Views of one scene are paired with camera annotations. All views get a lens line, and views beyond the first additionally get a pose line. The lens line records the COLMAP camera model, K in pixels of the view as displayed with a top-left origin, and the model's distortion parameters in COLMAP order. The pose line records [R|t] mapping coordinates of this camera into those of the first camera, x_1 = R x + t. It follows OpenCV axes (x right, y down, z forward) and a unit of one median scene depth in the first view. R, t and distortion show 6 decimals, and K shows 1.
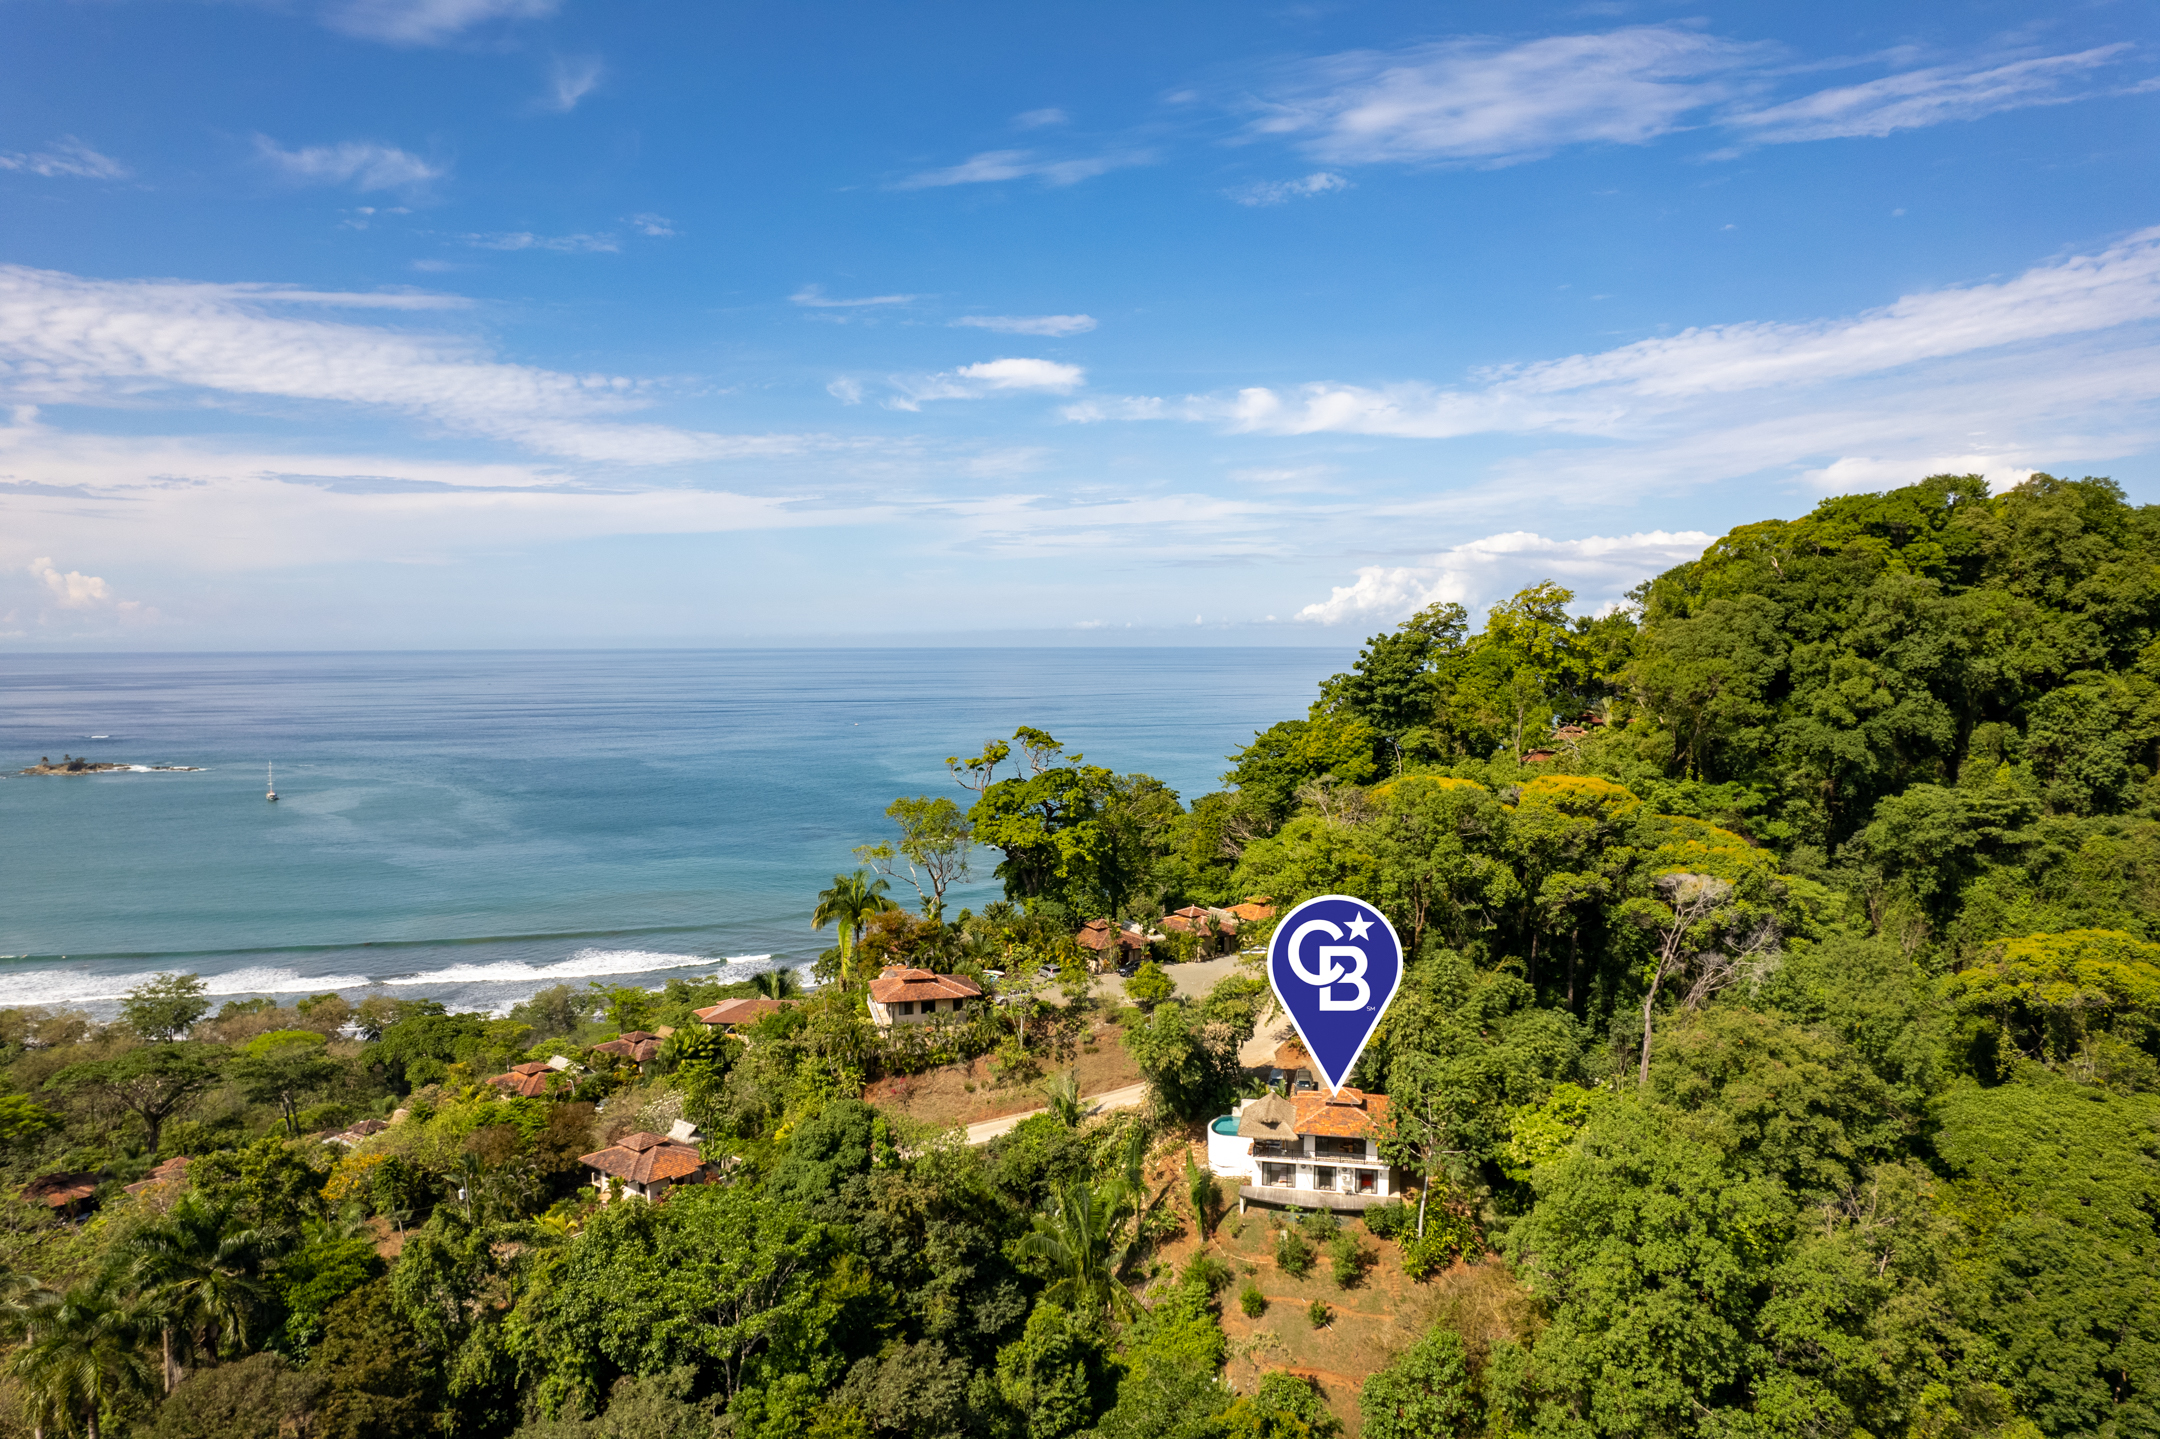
lens RADIAL K [[1382.9, 0, 1074.3], [0, 1382.9, 717.1], [0, 0, 1]] dist [-0.086572, 0.083613]
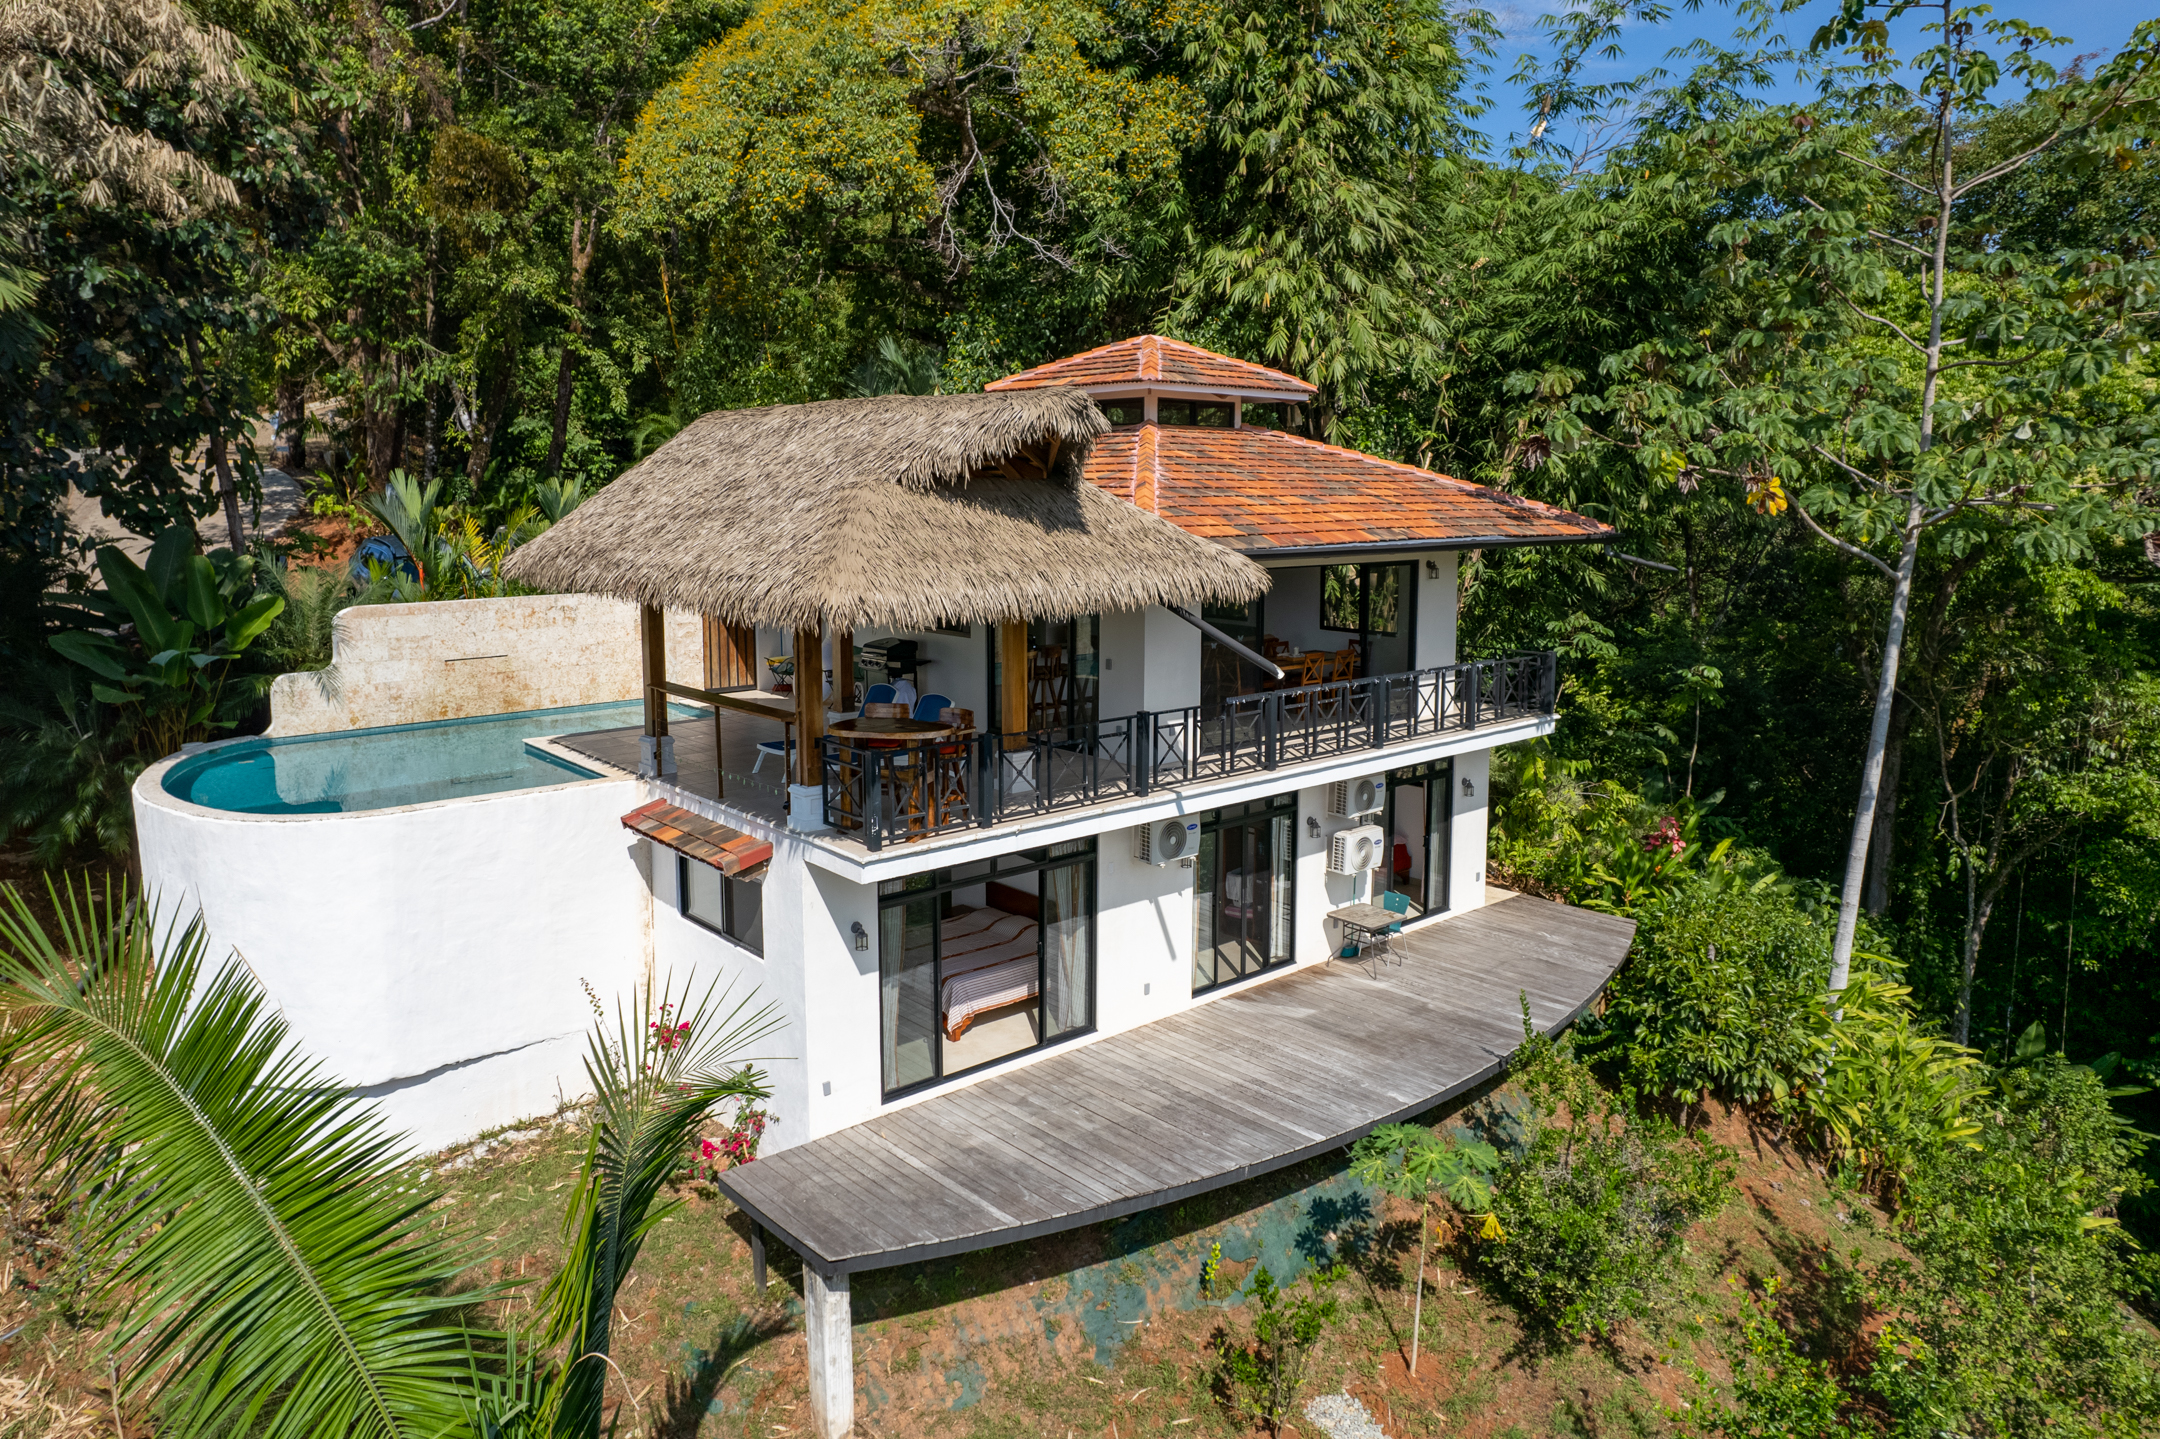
lens RADIAL K [[1432.1, 0, 1013.9], [0, 1432.1, 596.9], [0, 0, 1]] dist [-0.021589, 0.000326]
pose [[0.612762, -0.061413, 0.787878, 0.036466], [0.049692, 0.997997, 0.039144, 0.206565], [-0.788704, 0.015165, 0.614586, 0.640157]]
